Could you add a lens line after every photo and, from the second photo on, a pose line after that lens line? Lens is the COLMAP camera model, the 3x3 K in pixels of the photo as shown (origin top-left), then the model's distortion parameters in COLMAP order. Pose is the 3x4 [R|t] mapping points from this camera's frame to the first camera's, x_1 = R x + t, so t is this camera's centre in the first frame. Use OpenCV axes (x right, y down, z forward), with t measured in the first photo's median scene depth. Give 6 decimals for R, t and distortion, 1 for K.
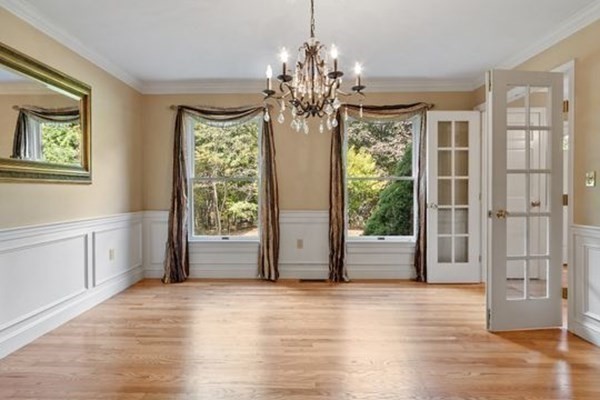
lens RADIAL K [[292.0, 0, 297.9], [0, 292.0, 192.5], [0, 0, 1]] dist [-0.000700, -0.000155]
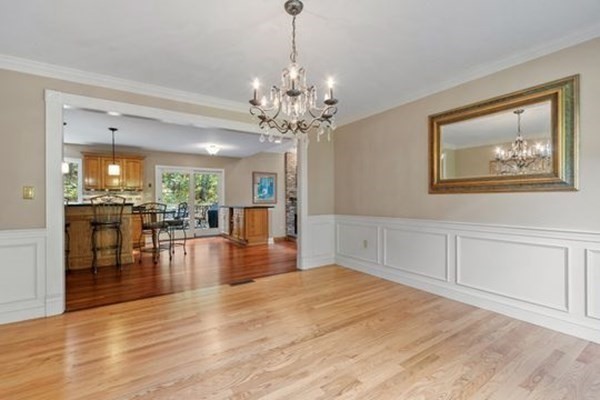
lens RADIAL K [[266.2, 0, 296.1], [0, 266.2, 203.4], [0, 0, 1]] dist [-0.000785, -0.000094]
pose [[-0.828852, 0.014613, -0.559277, 0.438114], [0.003591, 0.999777, 0.020799, -0.010833], [0.559457, 0.015231, -0.828720, 1.322729]]
